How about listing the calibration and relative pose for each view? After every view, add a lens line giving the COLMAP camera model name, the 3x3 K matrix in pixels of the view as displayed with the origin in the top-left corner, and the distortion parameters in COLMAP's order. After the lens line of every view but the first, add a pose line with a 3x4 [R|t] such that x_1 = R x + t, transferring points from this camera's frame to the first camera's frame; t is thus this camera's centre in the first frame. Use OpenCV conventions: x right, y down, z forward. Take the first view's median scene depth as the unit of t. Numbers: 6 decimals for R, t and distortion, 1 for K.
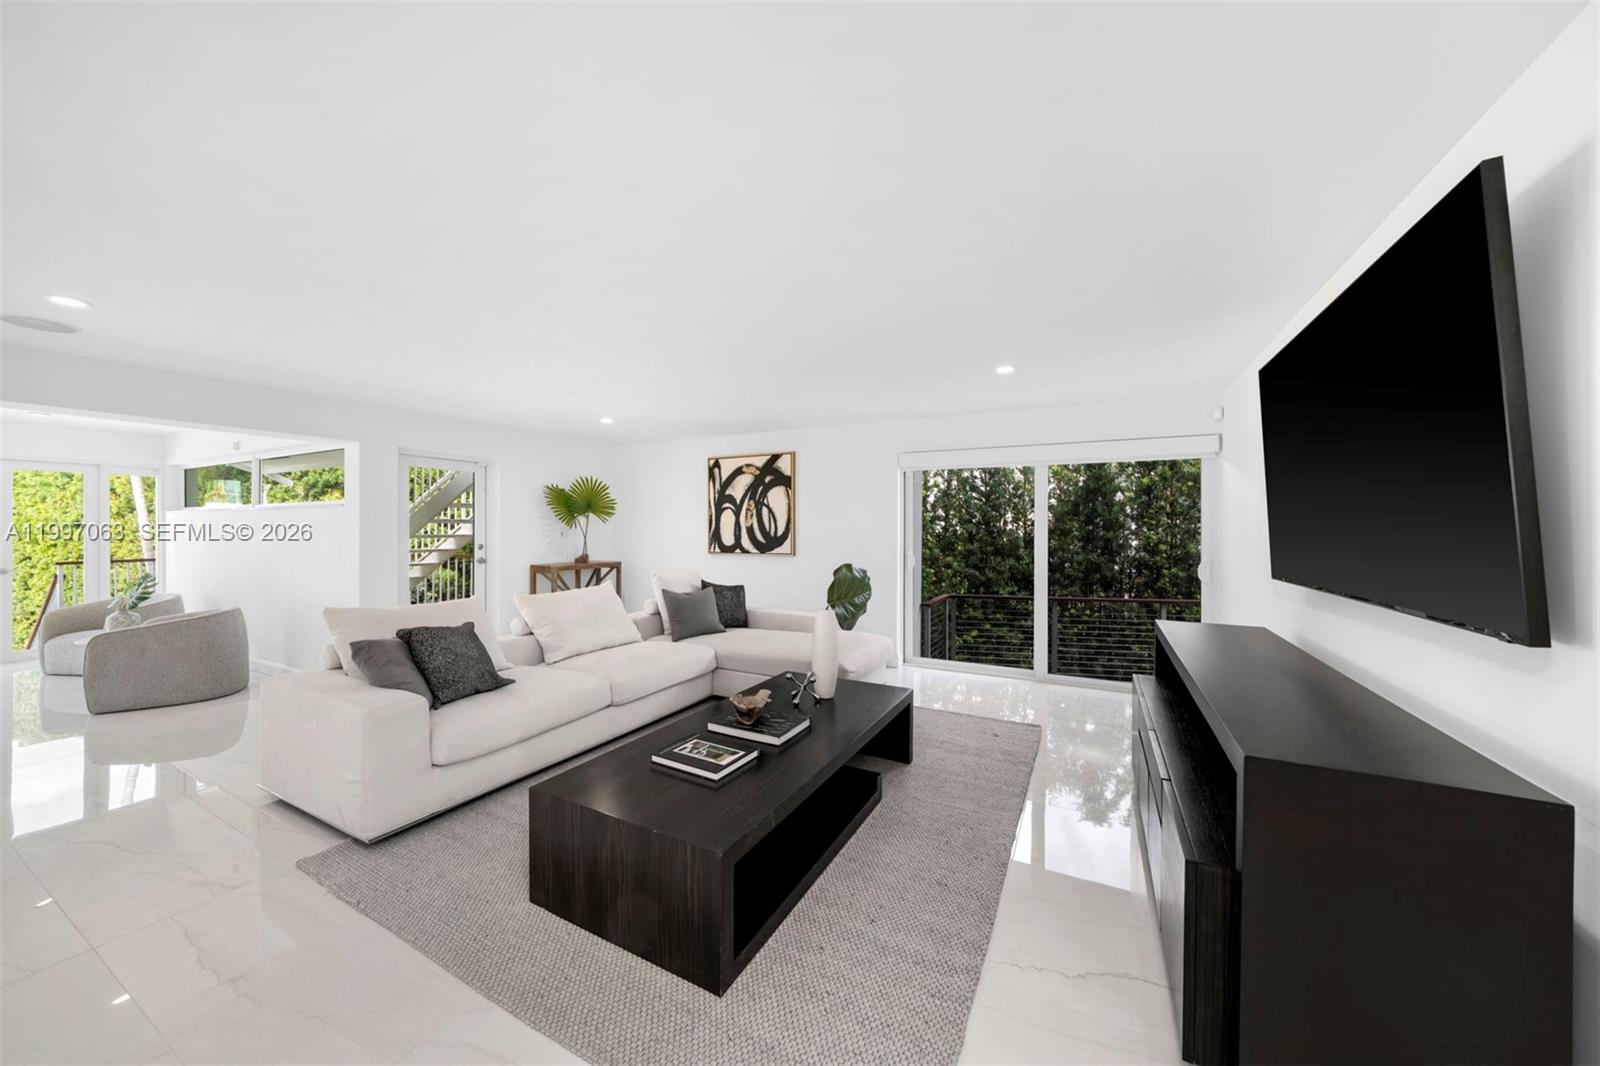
lens RADIAL K [[564.3, 0, 804.7], [0, 564.3, 530.2], [0, 0, 1]] dist [-0.001663, -0.000004]
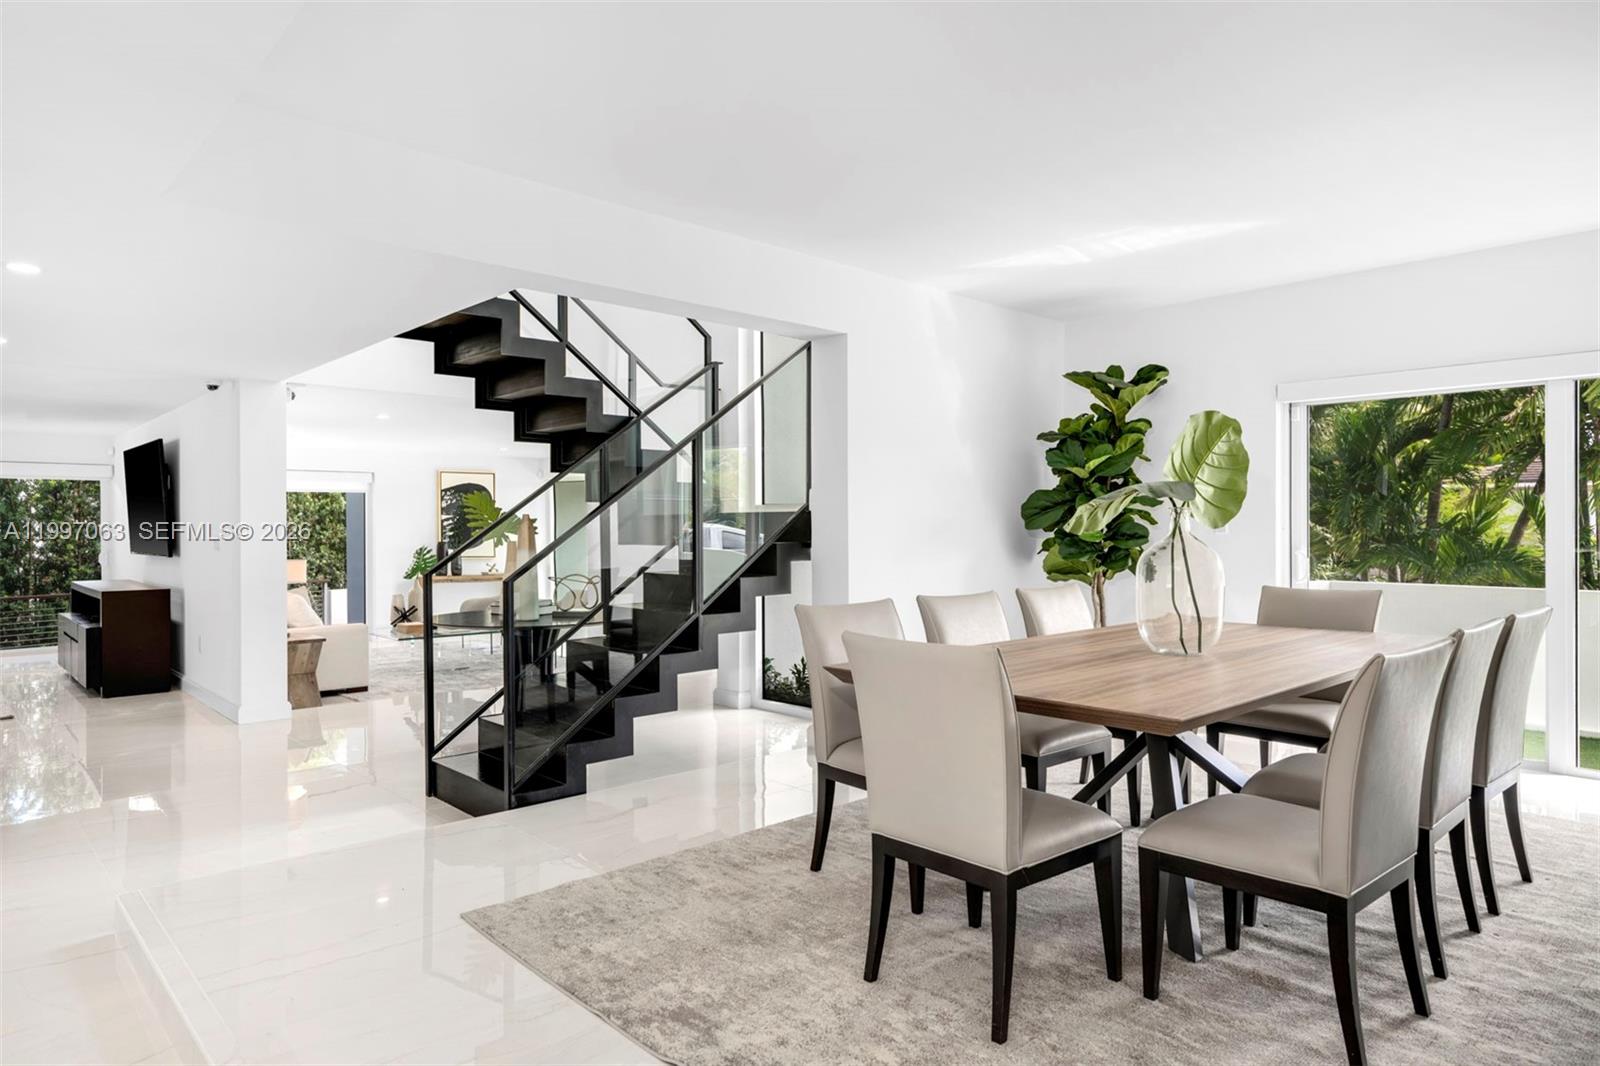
lens RADIAL K [[994.1, 0, 799.2], [0, 994.1, 540.7], [0, 0, 1]] dist [-0.008240, 0.001158]
pose [[0.356569, -0.013220, 0.934175, -0.562060], [0.003729, 0.999912, 0.012727, 0.000513], [-0.934261, -0.001055, 0.356587, -0.860867]]
